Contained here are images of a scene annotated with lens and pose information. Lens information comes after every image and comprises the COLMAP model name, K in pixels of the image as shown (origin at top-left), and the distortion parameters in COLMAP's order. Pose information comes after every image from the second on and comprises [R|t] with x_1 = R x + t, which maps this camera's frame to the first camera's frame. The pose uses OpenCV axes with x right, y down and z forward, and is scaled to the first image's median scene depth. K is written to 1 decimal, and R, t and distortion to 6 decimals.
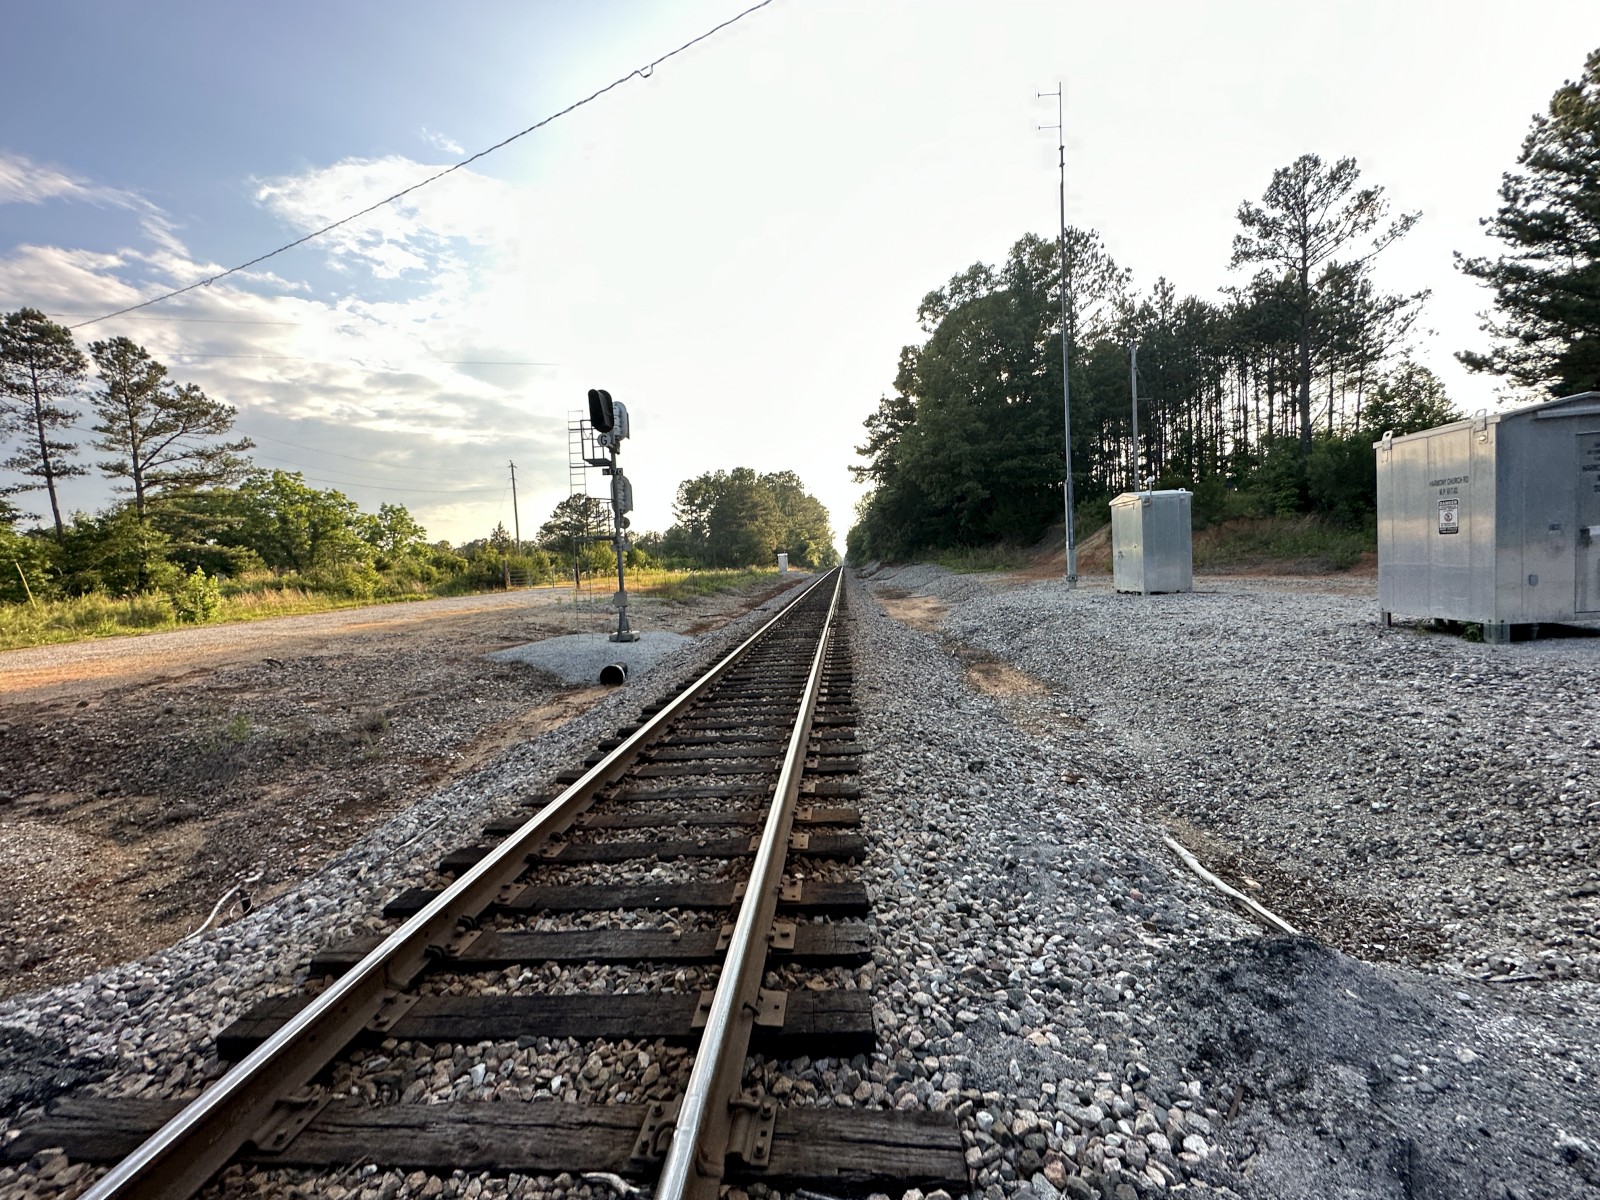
lens RADIAL K [[641.5, 0, 802.0], [0, 641.5, 602.6], [0, 0, 1]] dist [-0.000621, 0.000332]
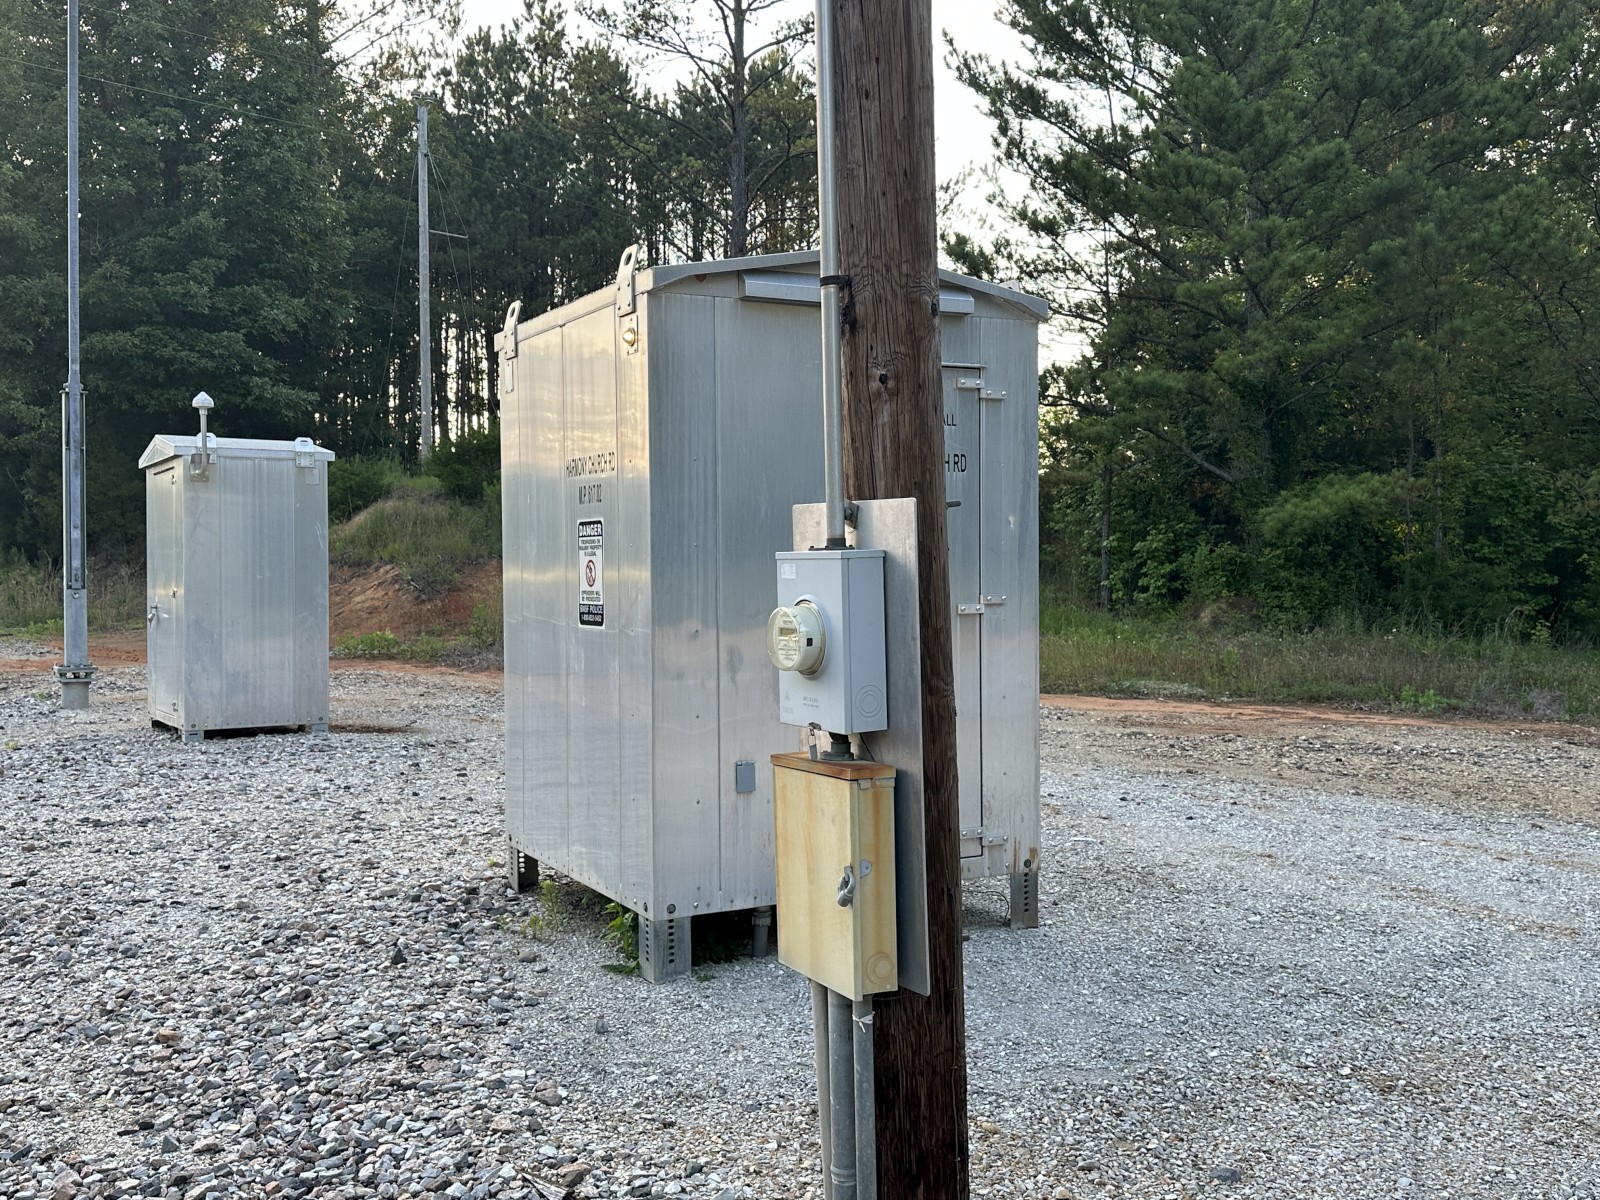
lens RADIAL K [[1546.6, 0, 773.7], [0, 1546.6, 598.6], [0, 0, 1]] dist [0.088789, -0.003249]
pose [[0.814329, 0.048505, 0.578373, 0.180455], [-0.010817, 0.997597, -0.068433, -0.019432], [-0.580303, 0.049471, 0.812897, 0.088207]]
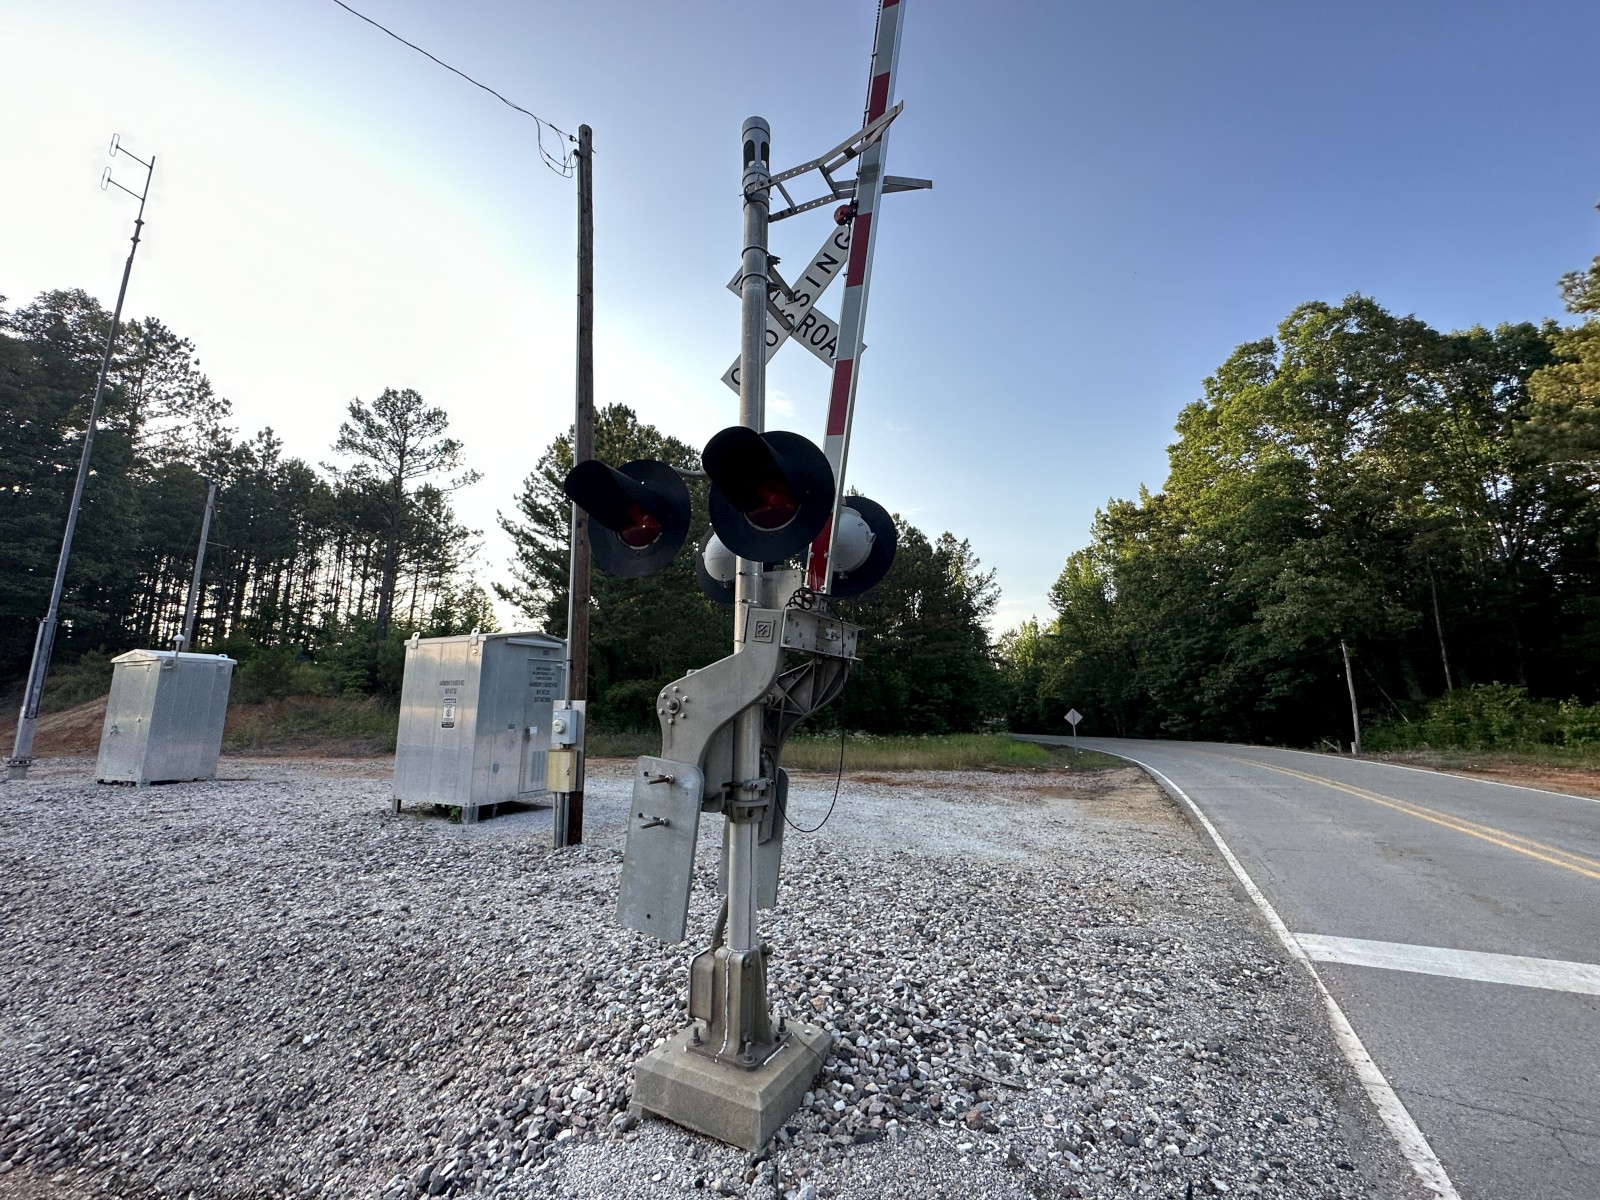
lens RADIAL K [[641.5, 0, 802.0], [0, 641.5, 602.6], [0, 0, 1]] dist [-0.000621, 0.000332]
pose [[0.329741, 0.220862, 0.917873, 0.028019], [0.034108, 0.968828, -0.245377, -0.005436], [-0.943455, 0.112218, 0.311929, -0.000125]]
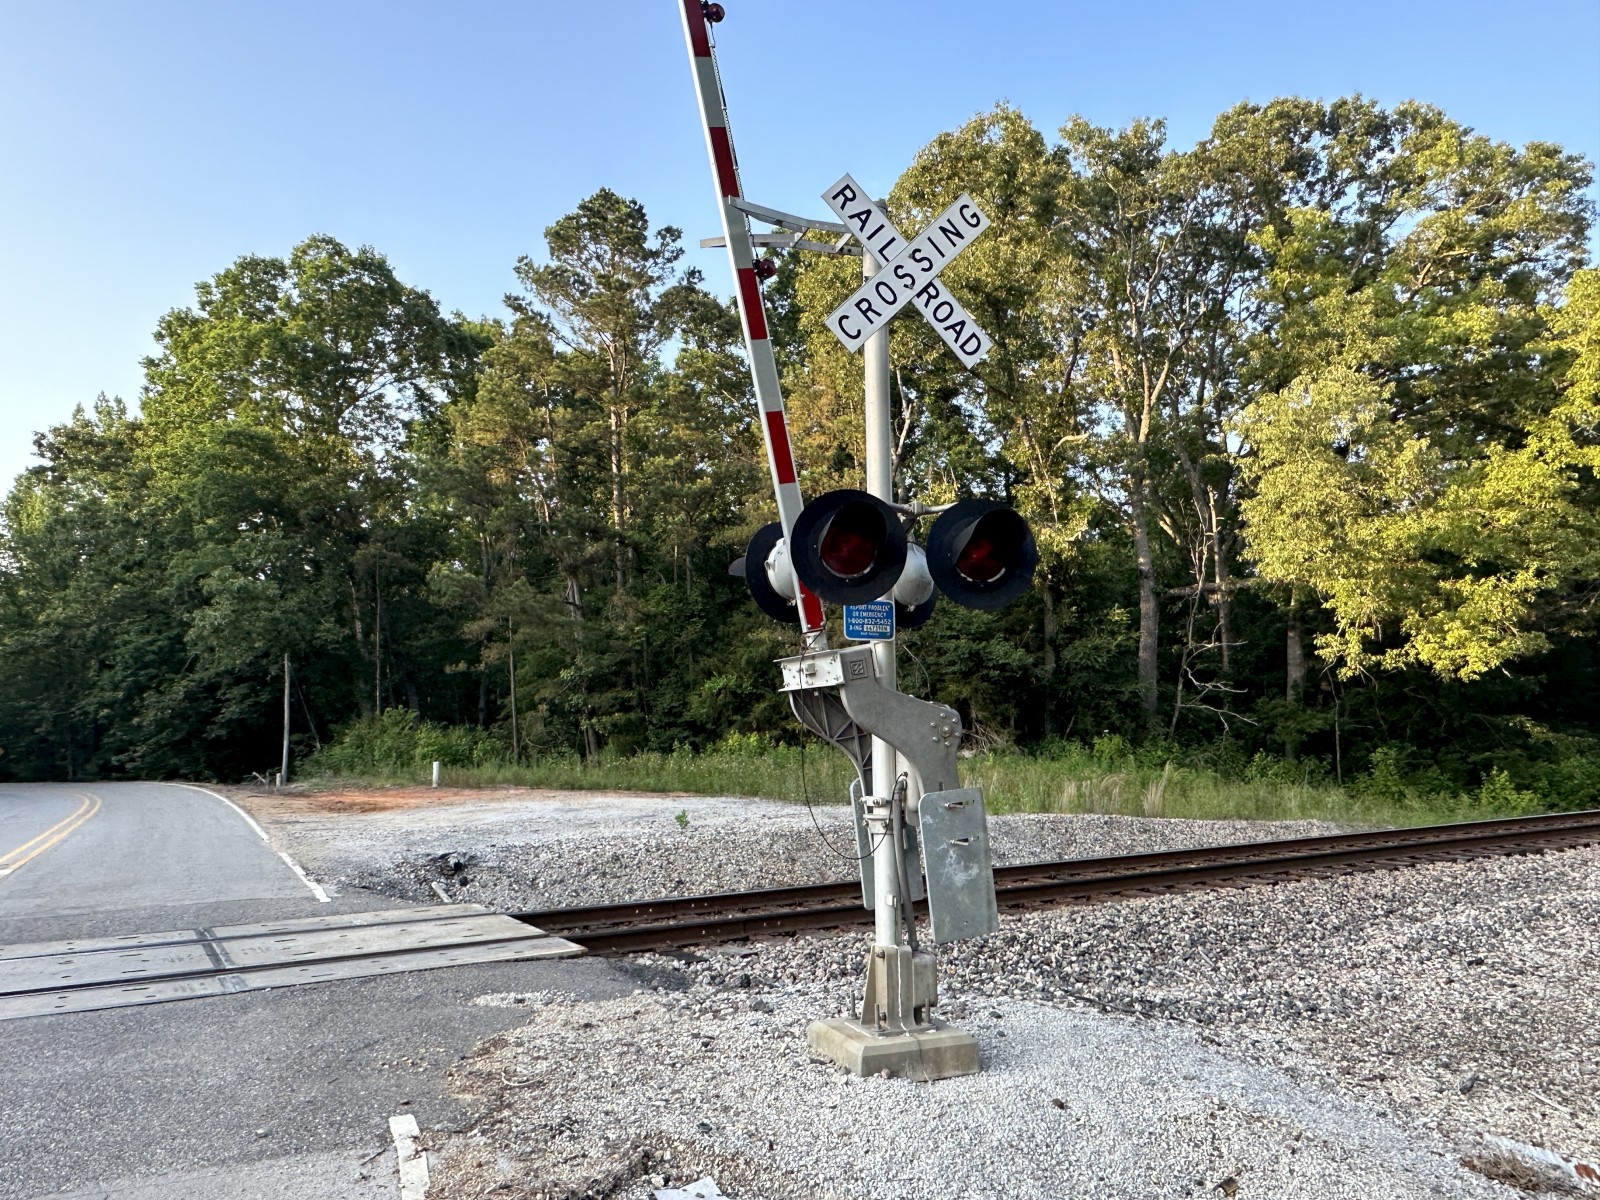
lens RADIAL K [[1117.7, 0, 794.0], [0, 1117.7, 618.0], [0, 0, 1]] dist [-0.001947, -0.002300]
pose [[-0.581080, 0.151506, 0.799620, -0.408995], [0.098669, 0.988387, -0.115570, 0.029881], [-0.807843, 0.011742, -0.589281, -0.175013]]
